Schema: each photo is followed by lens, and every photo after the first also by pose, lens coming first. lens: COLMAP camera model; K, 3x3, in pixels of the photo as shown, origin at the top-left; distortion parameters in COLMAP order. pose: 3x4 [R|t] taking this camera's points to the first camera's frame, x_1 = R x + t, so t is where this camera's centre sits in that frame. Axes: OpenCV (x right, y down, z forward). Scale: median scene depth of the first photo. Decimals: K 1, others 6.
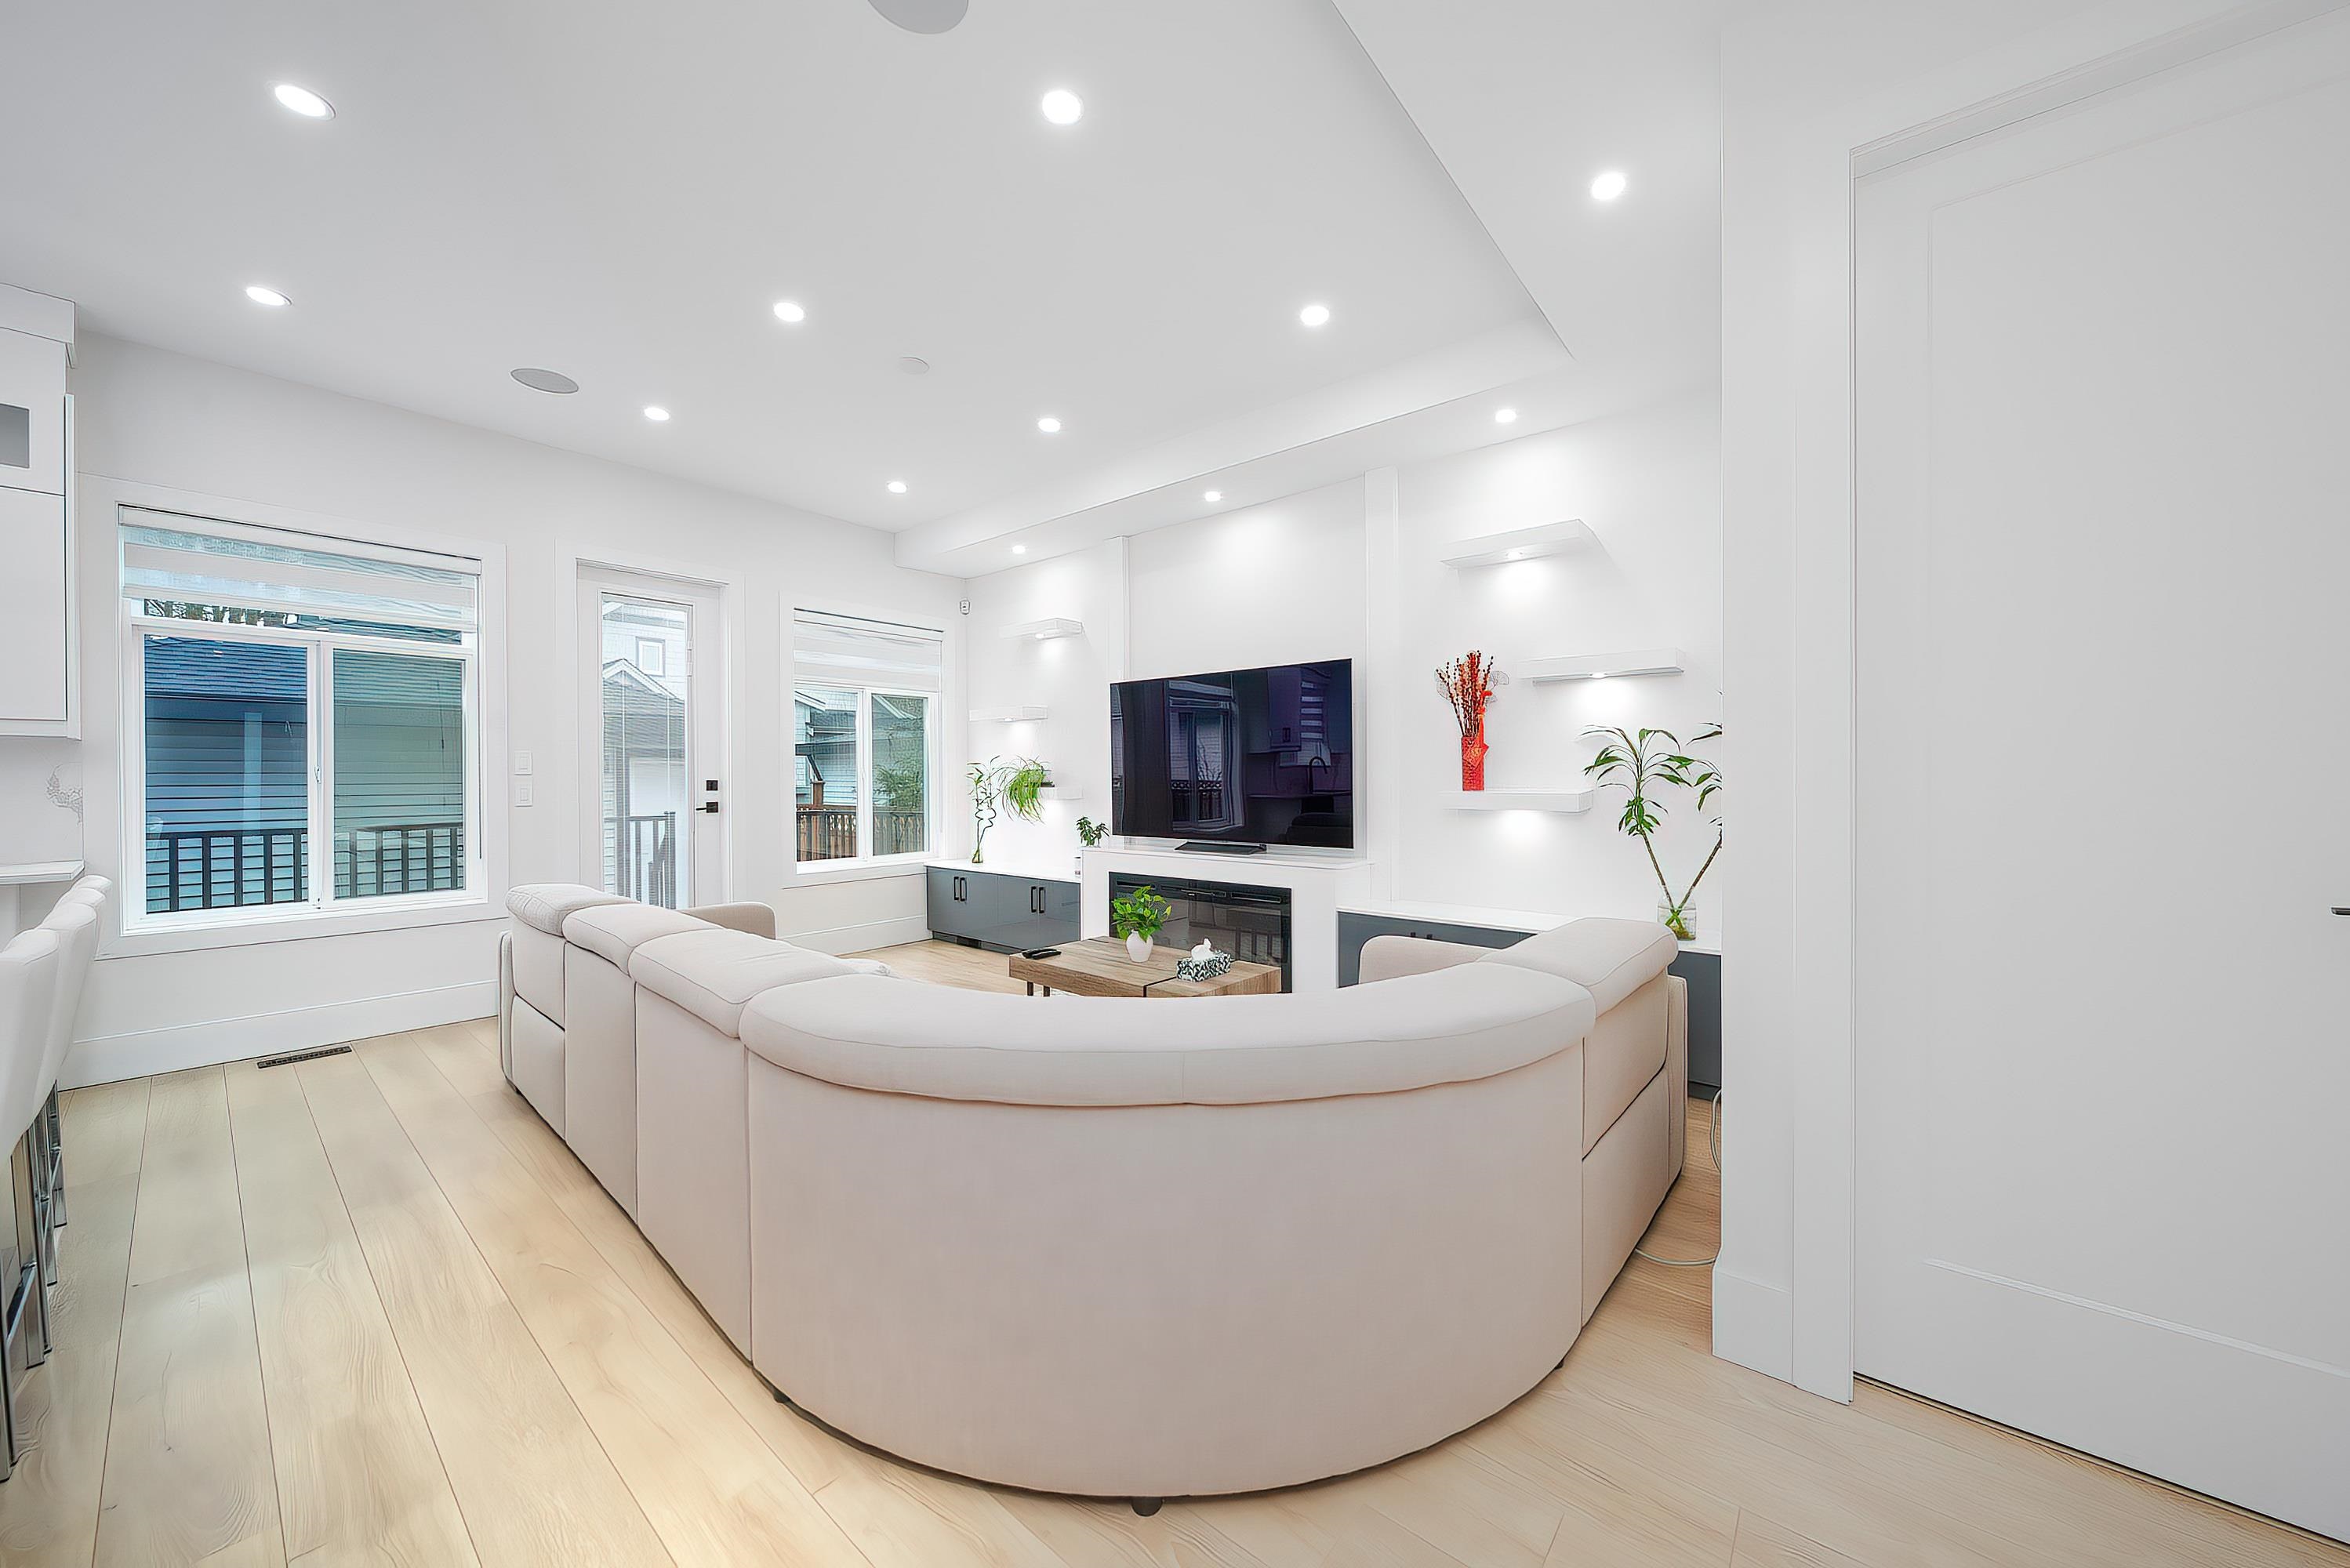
lens RADIAL K [[836.8, 0, 1191.4], [0, 836.8, 782.8], [0, 0, 1]] dist [0.000164, -0.000376]
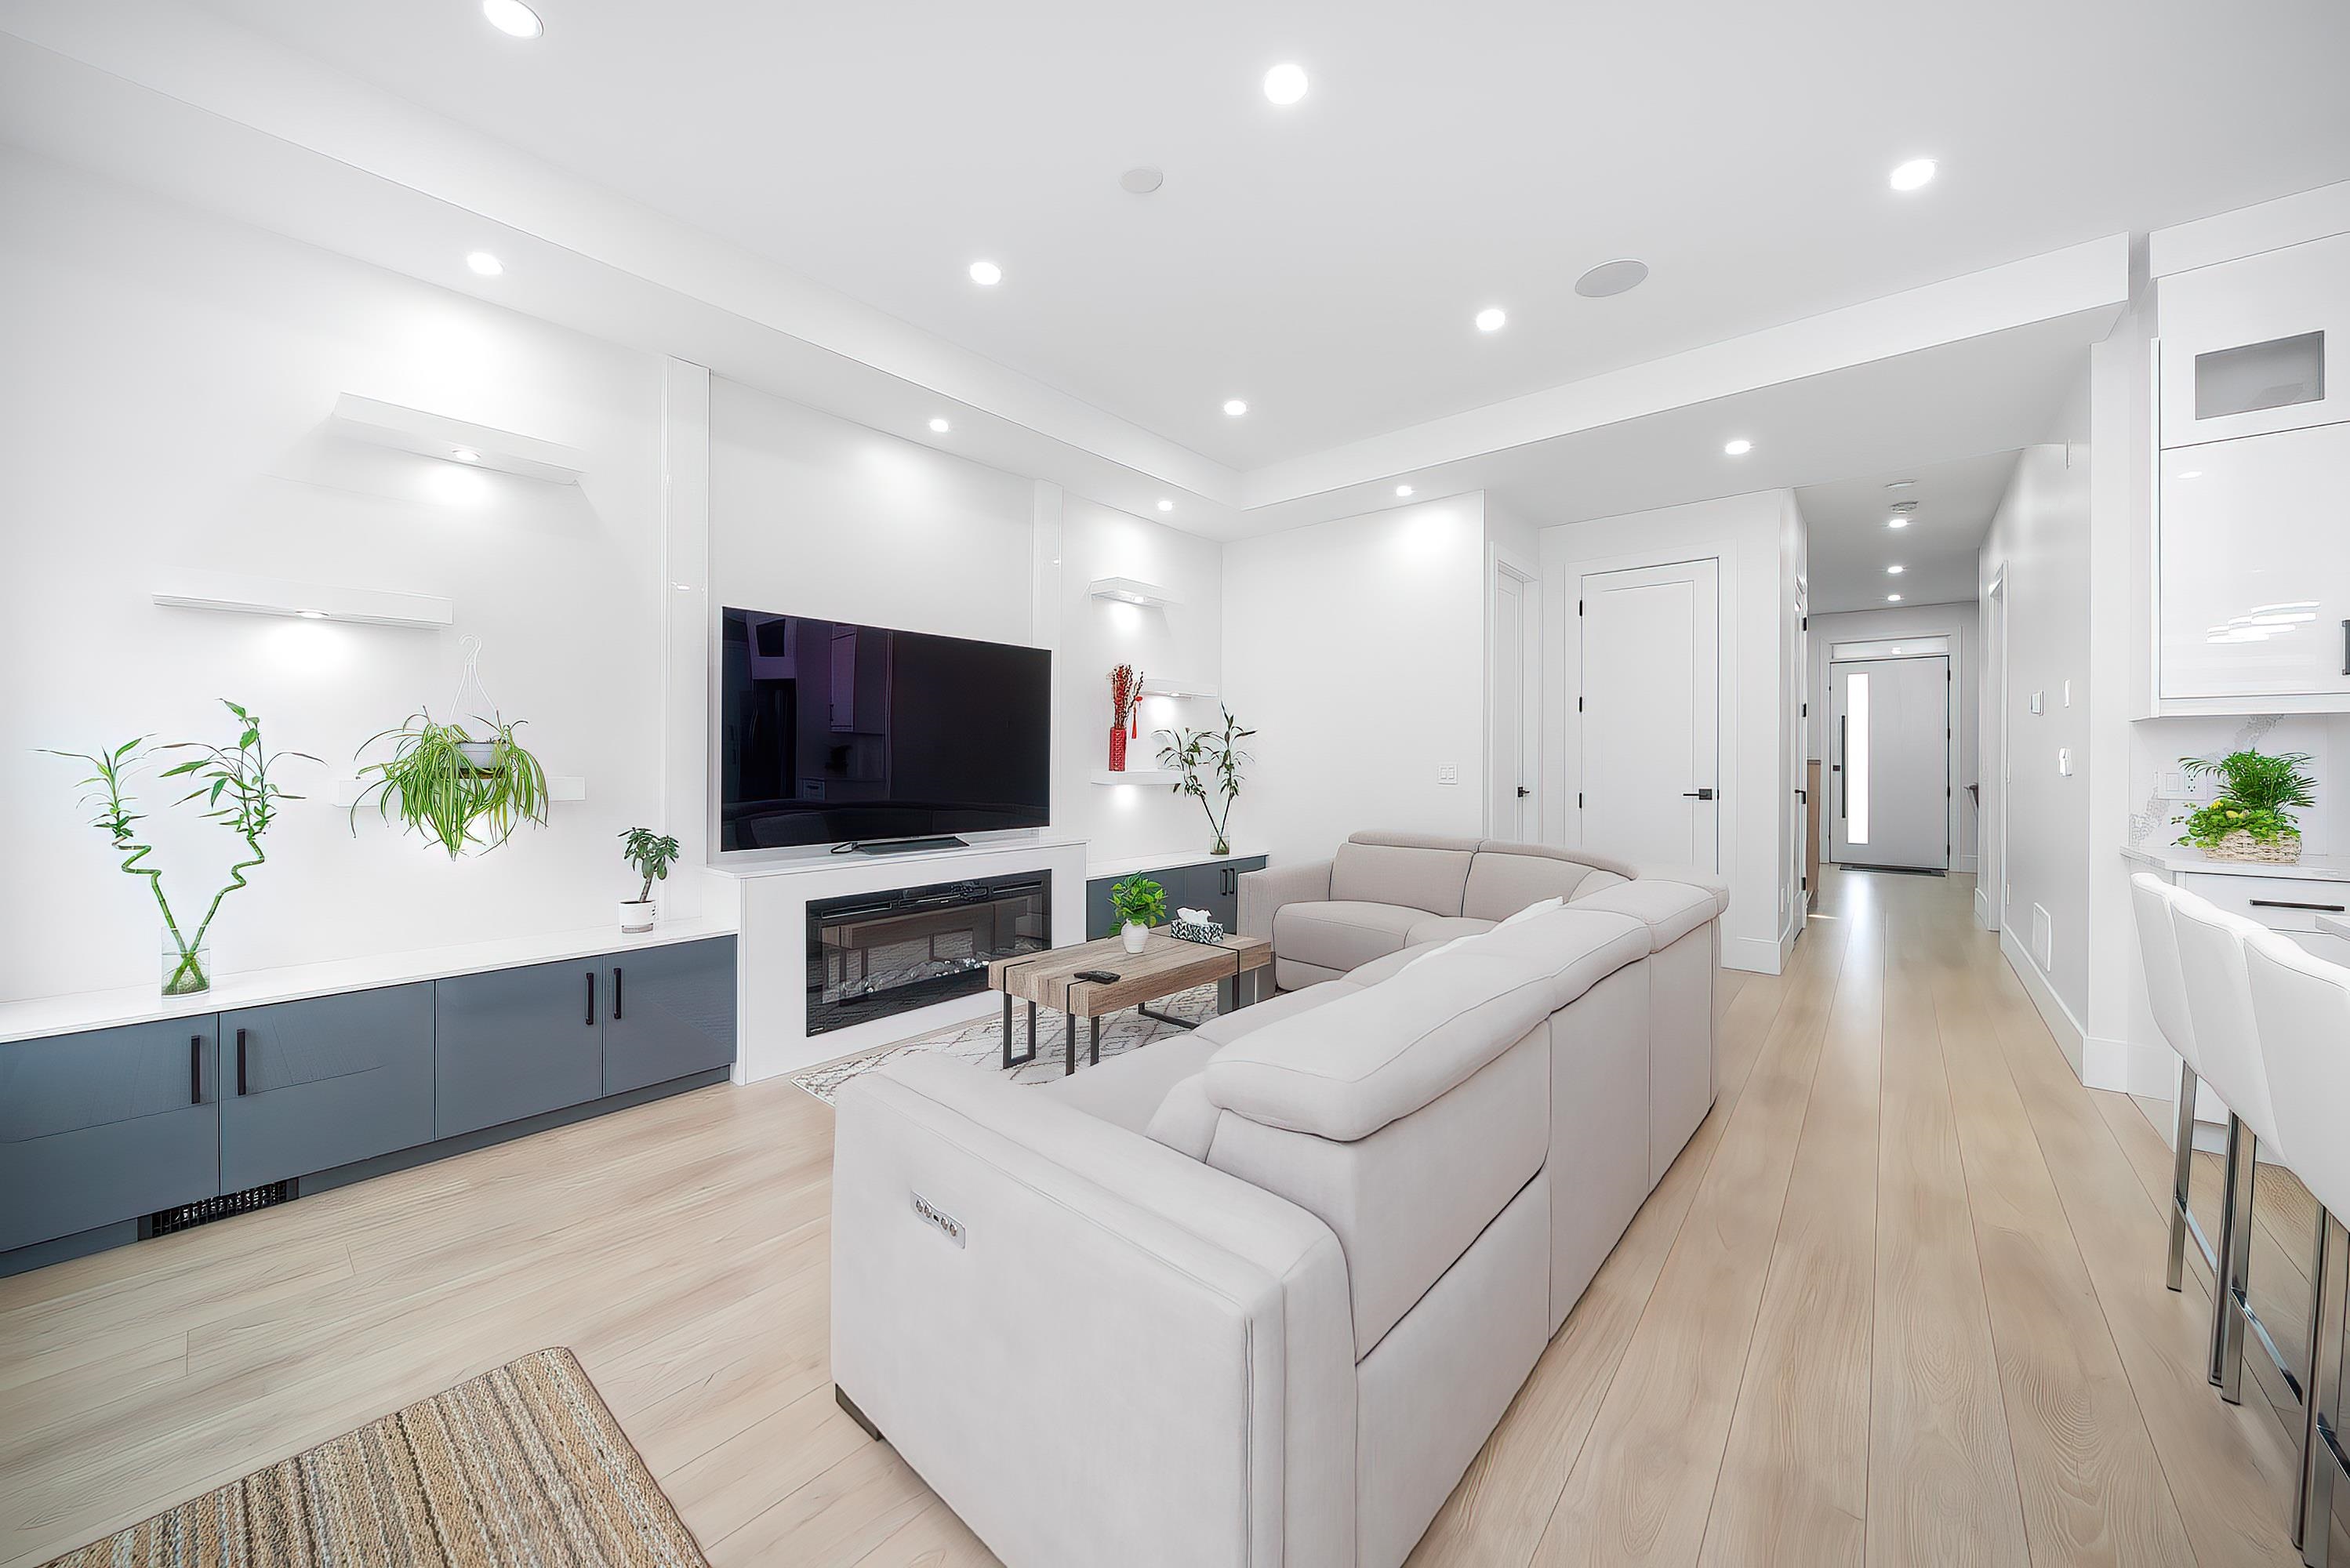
lens RADIAL K [[836.8, 0, 1181.5], [0, 836.8, 764.3], [0, 0, 1]] dist [0.000164, -0.000376]
pose [[0.007268, 0.000693, 0.999973, -0.780884], [0.004357, 0.999990, -0.000724, -0.000210], [-0.999964, 0.004362, 0.007265, 0.721341]]
